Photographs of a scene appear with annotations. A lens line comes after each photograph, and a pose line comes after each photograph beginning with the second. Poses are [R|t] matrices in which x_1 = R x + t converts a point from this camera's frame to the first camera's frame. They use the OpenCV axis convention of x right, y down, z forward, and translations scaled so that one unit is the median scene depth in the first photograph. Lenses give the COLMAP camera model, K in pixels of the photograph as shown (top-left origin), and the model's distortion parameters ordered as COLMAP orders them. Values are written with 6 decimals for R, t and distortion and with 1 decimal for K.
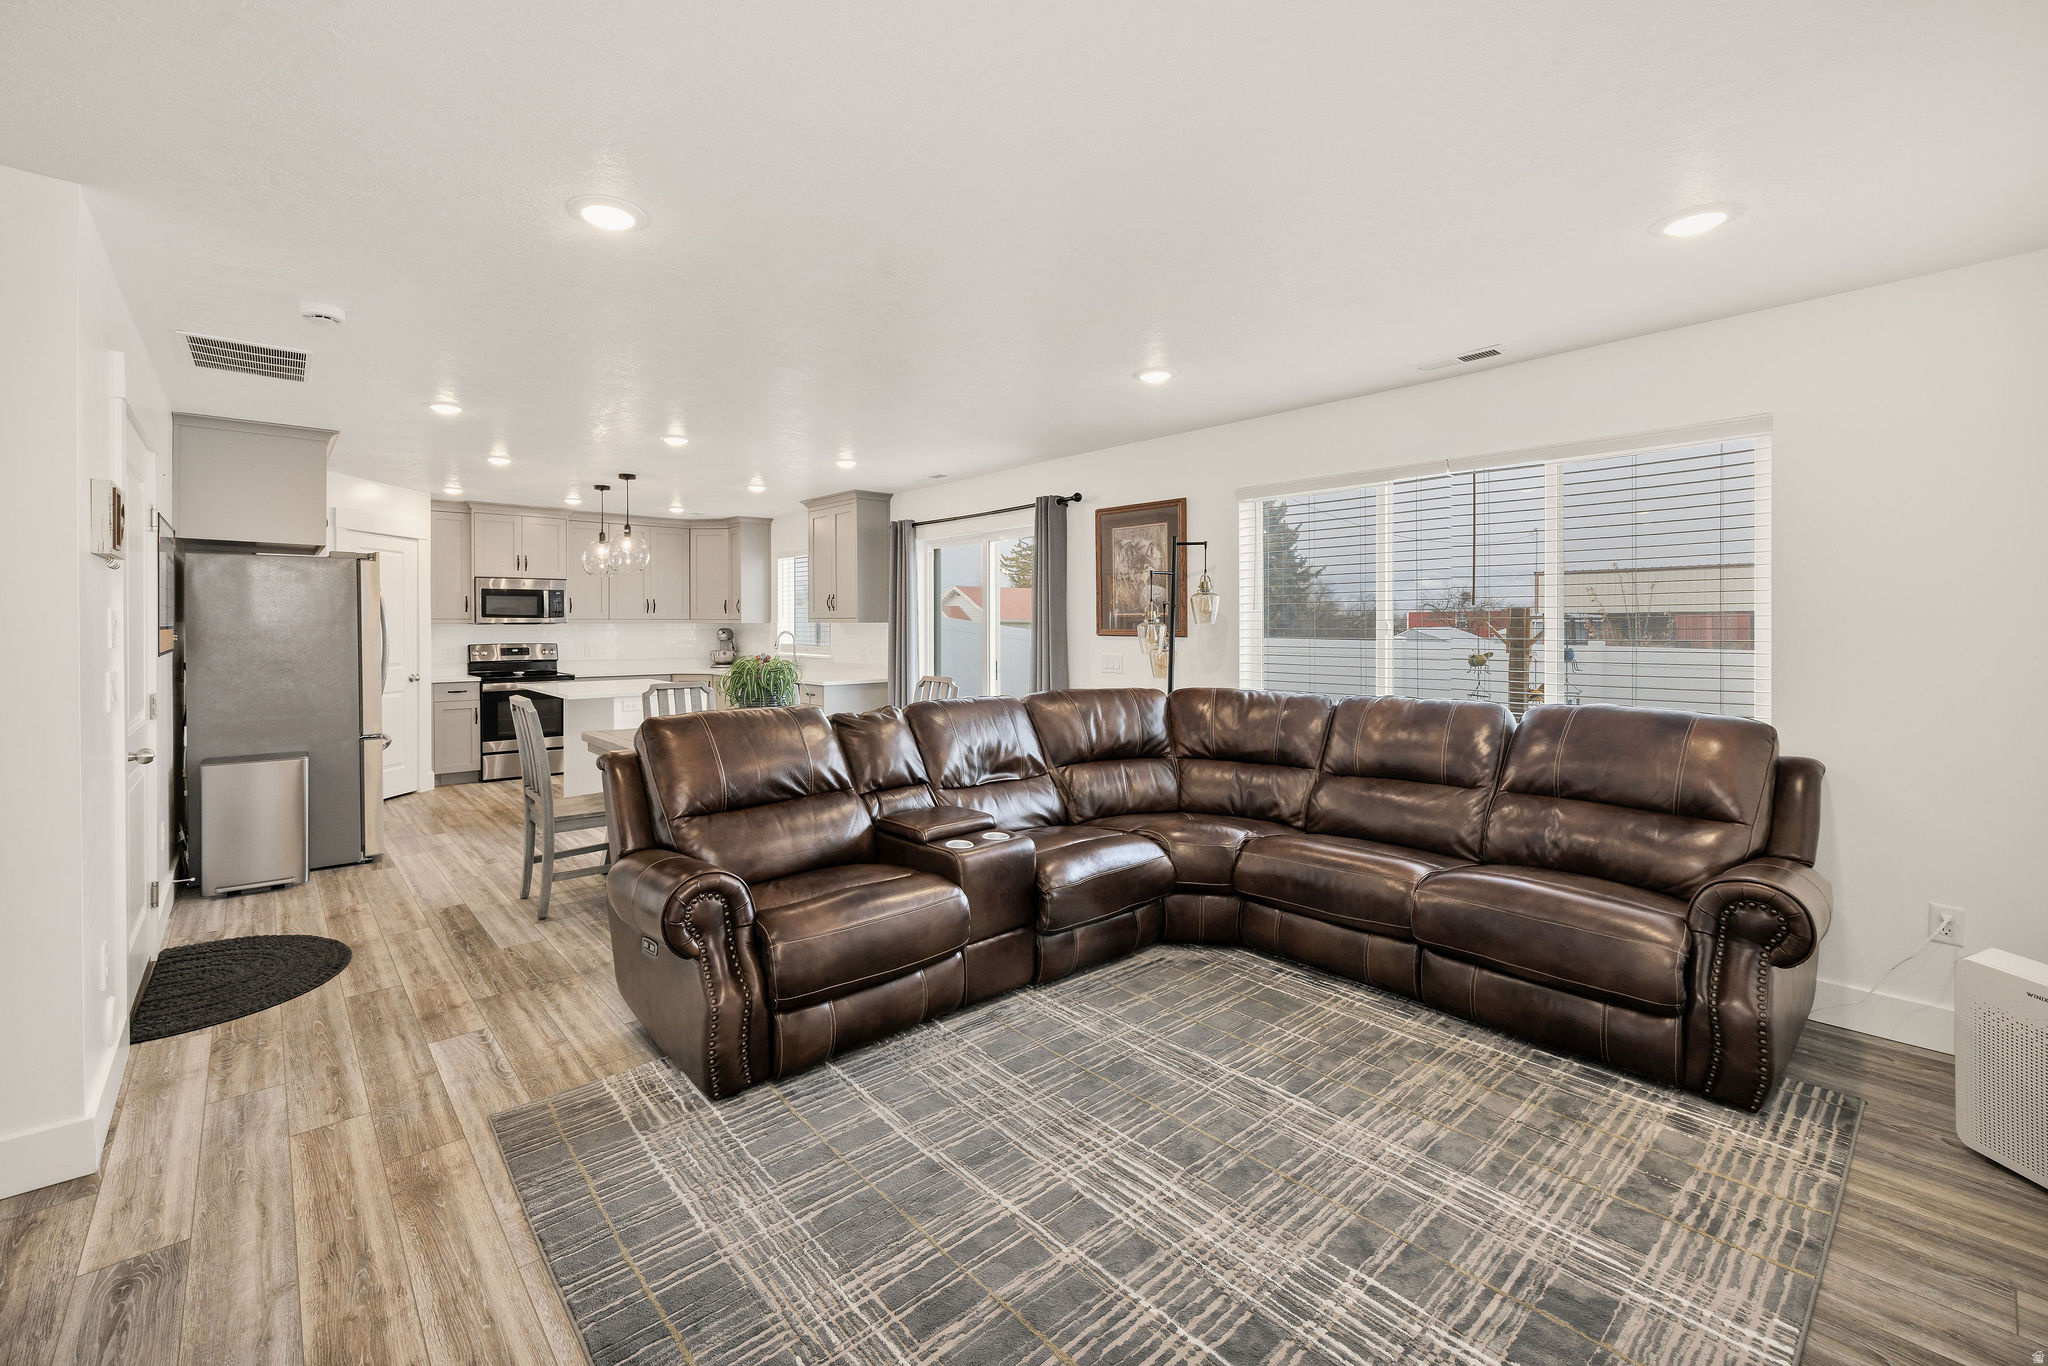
lens RADIAL K [[842.1, 0, 978.2], [0, 842.1, 629.4], [0, 0, 1]] dist [0.001893, -0.000033]
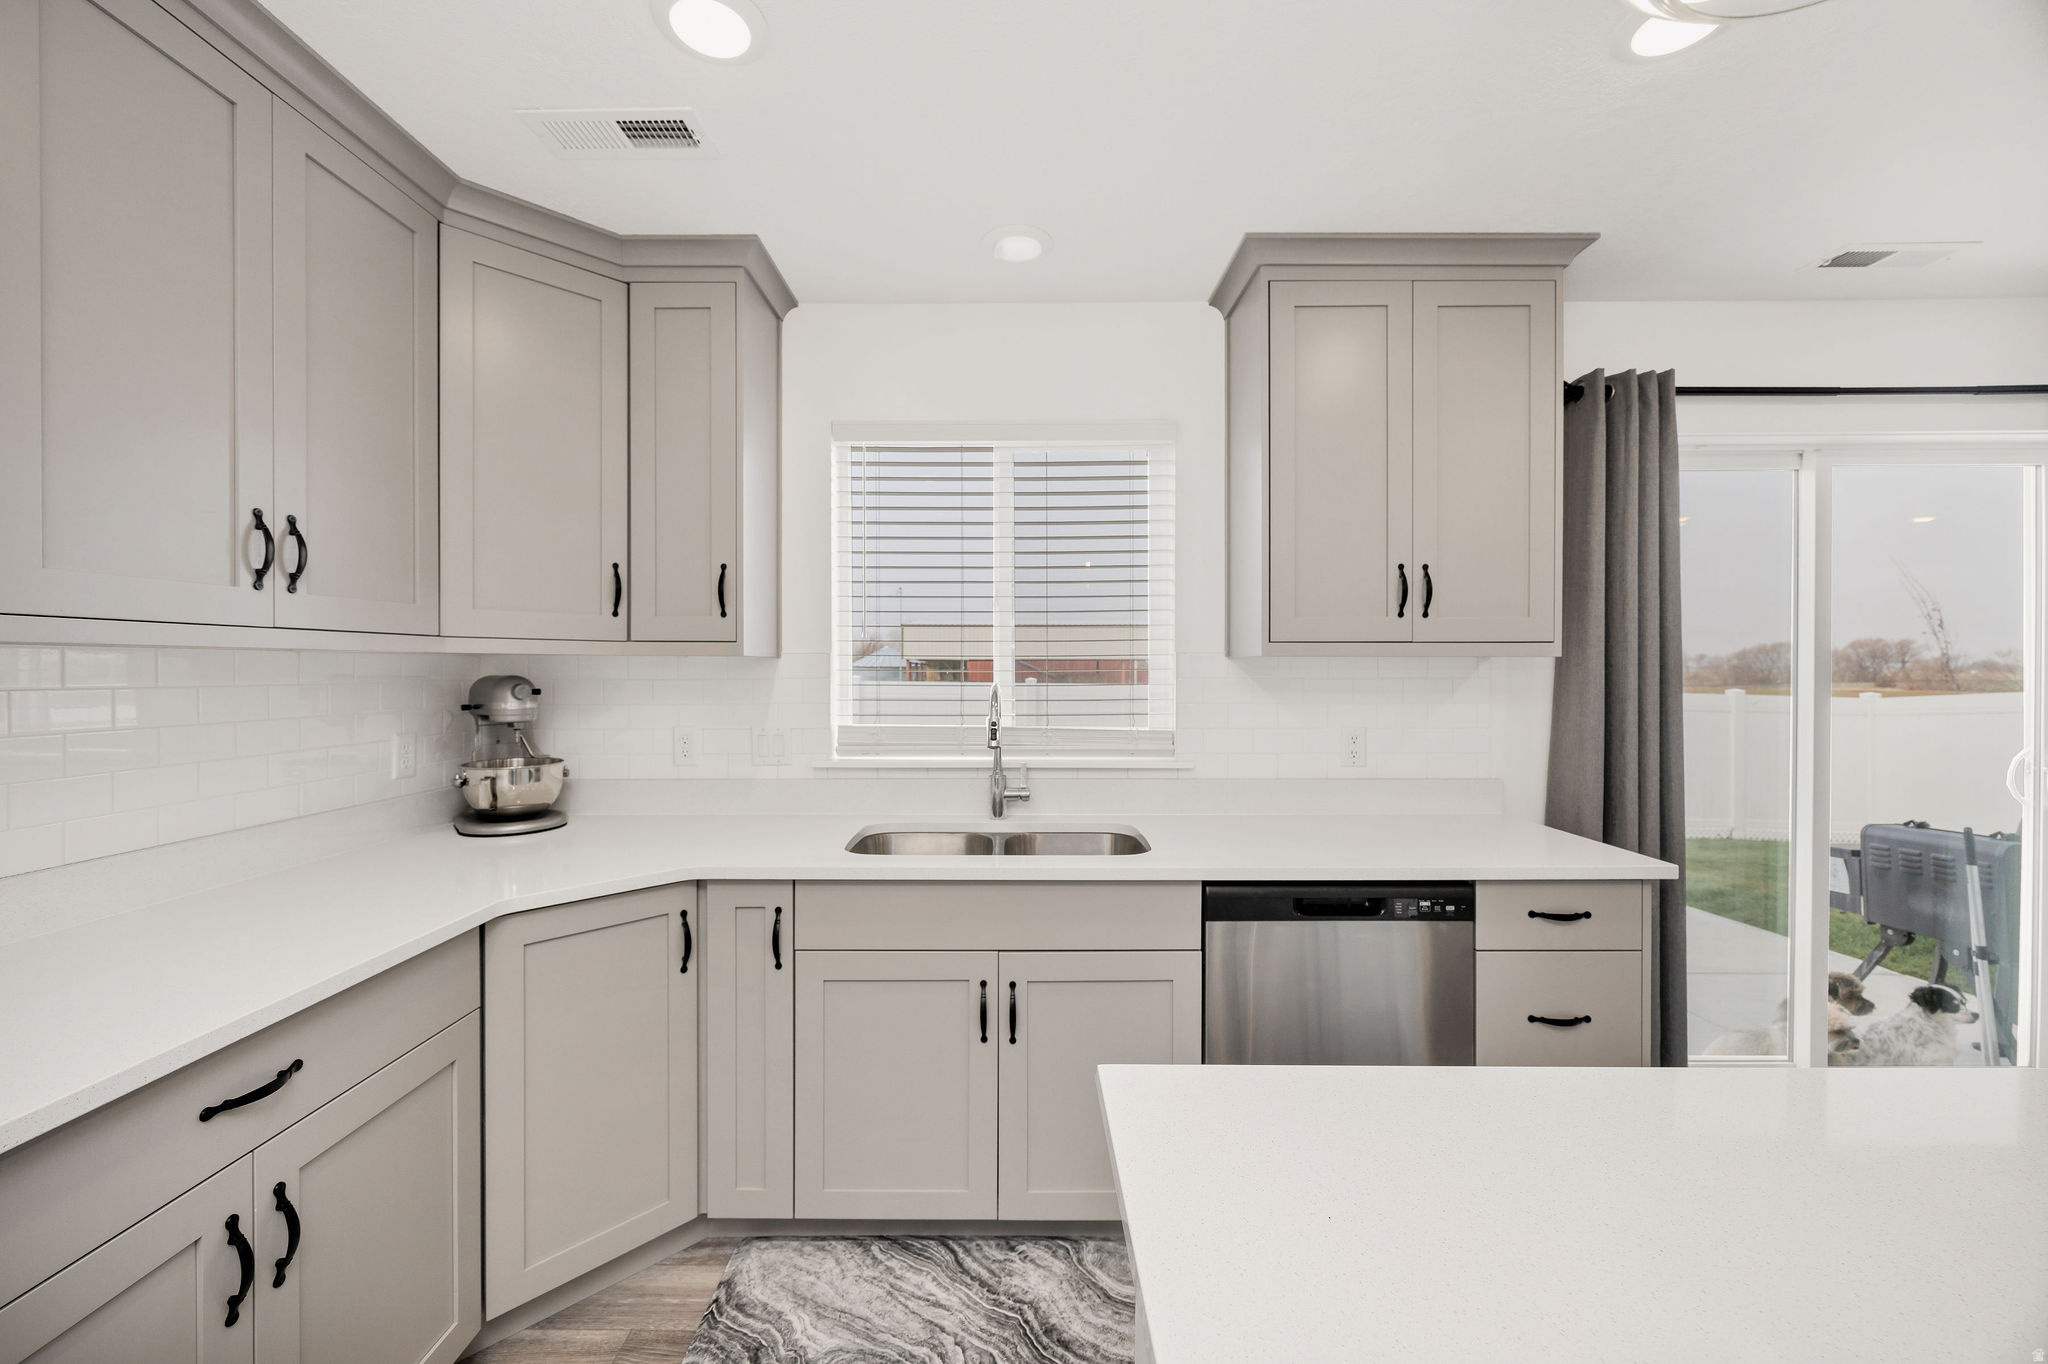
lens RADIAL K [[809.4, 0, 1011.3], [0, 809.4, 675.7], [0, 0, 1]] dist [0.002617, 0.000059]
pose [[0.653527, -0.006819, 0.756873, -0.662942], [0.002967, 0.999975, 0.006447, -0.004373], [-0.756898, -0.001968, 0.653530, 1.237745]]
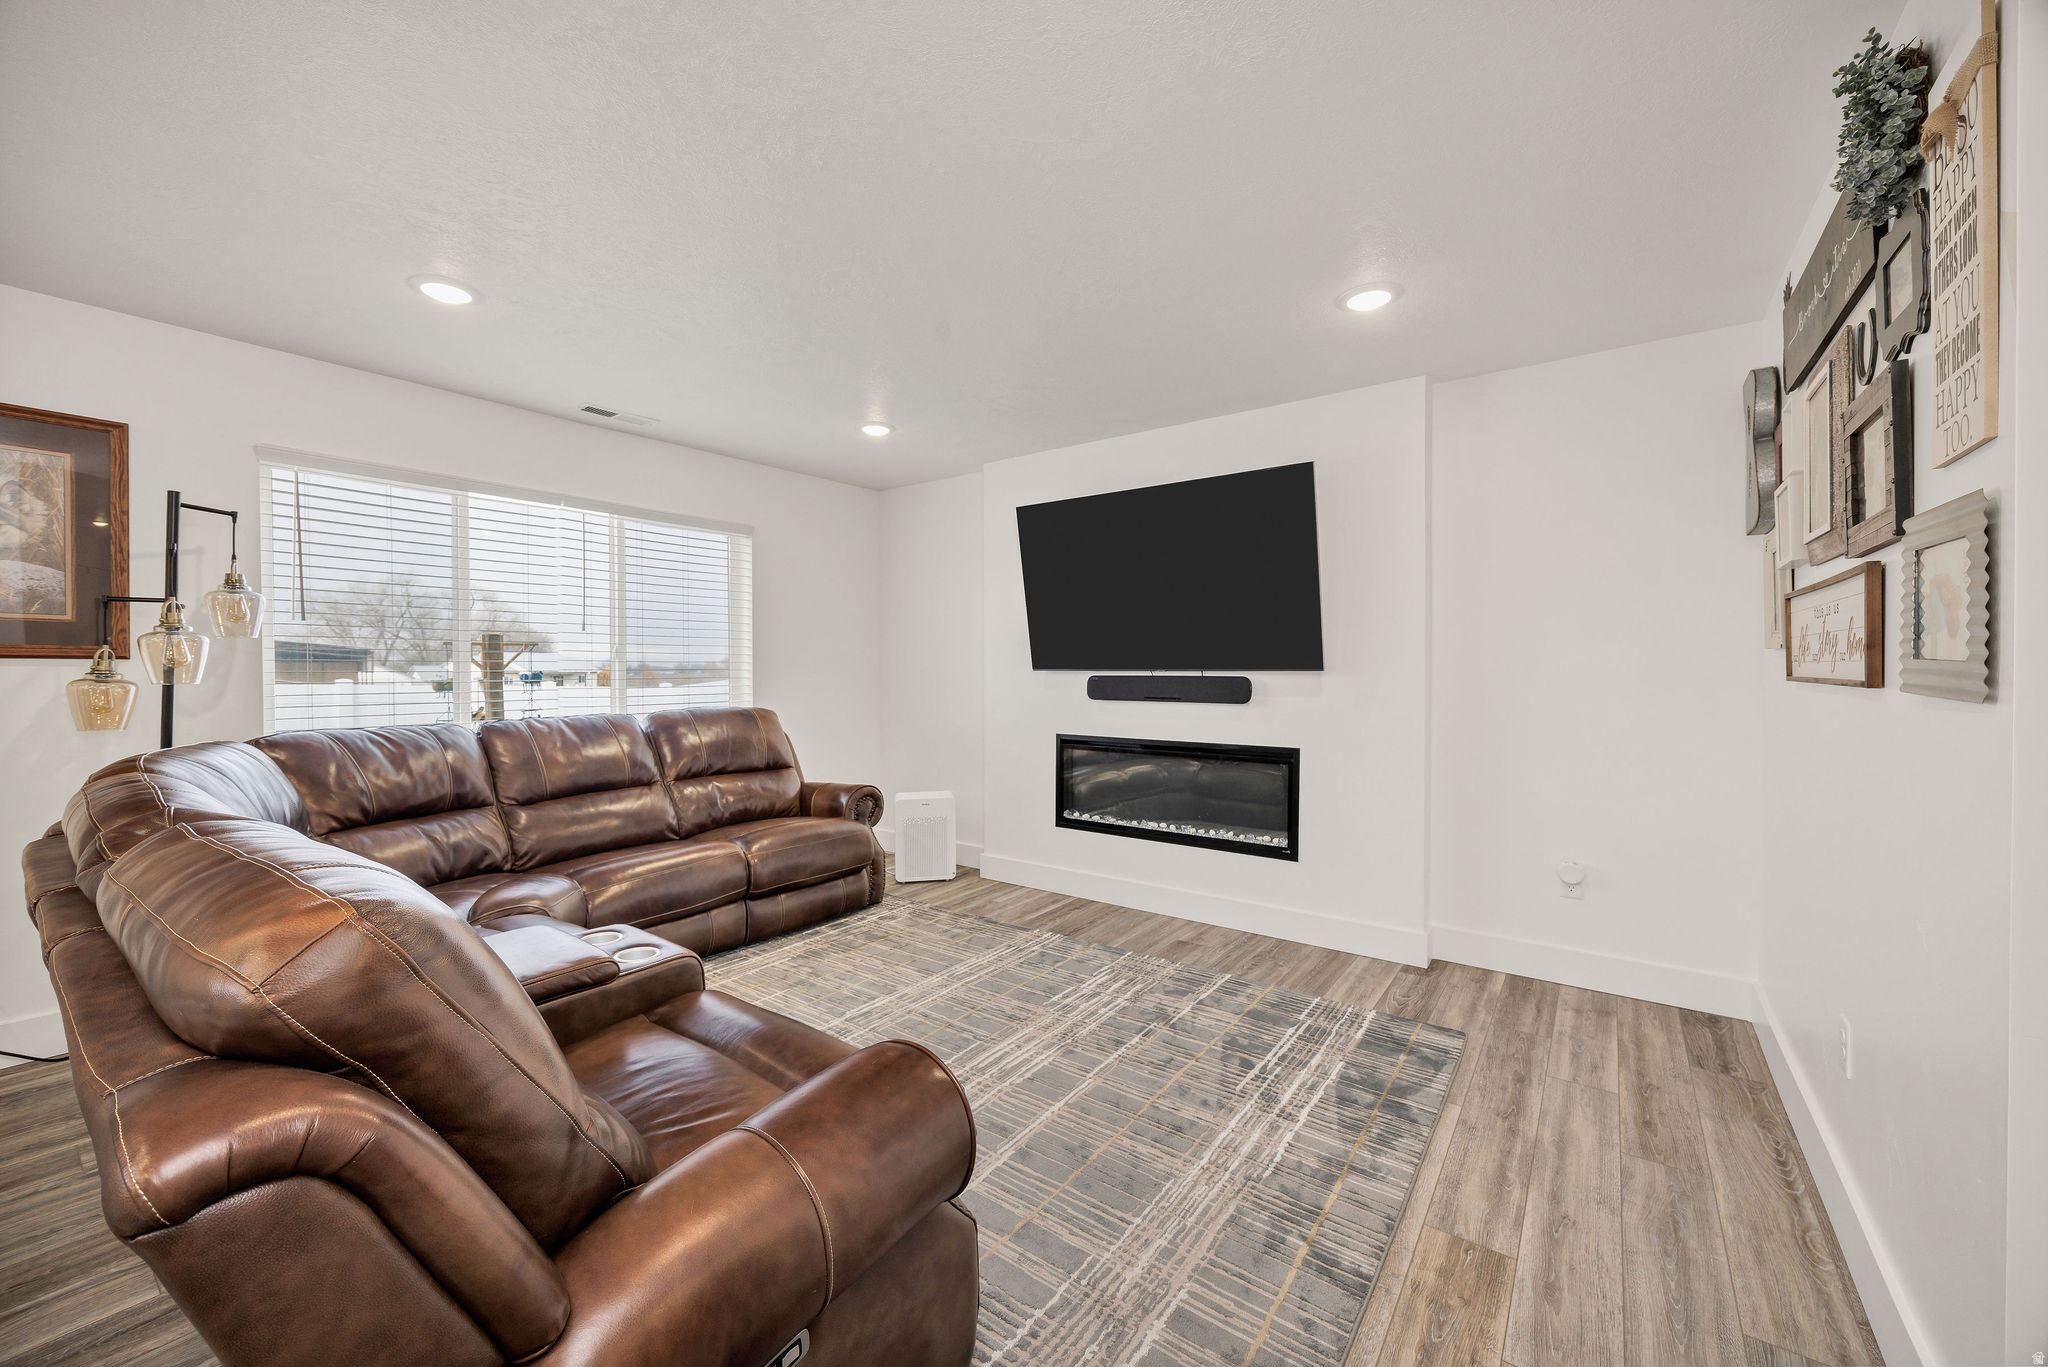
lens RADIAL K [[809.4, 0, 975.3], [0, 809.4, 669.4], [0, 0, 1]] dist [0.002617, 0.000059]
pose [[-0.189397, -0.000463, 0.981901, -0.387158], [0.005795, 0.999982, 0.001589, 0.017206], [-0.981884, 0.005992, -0.189391, 0.472986]]
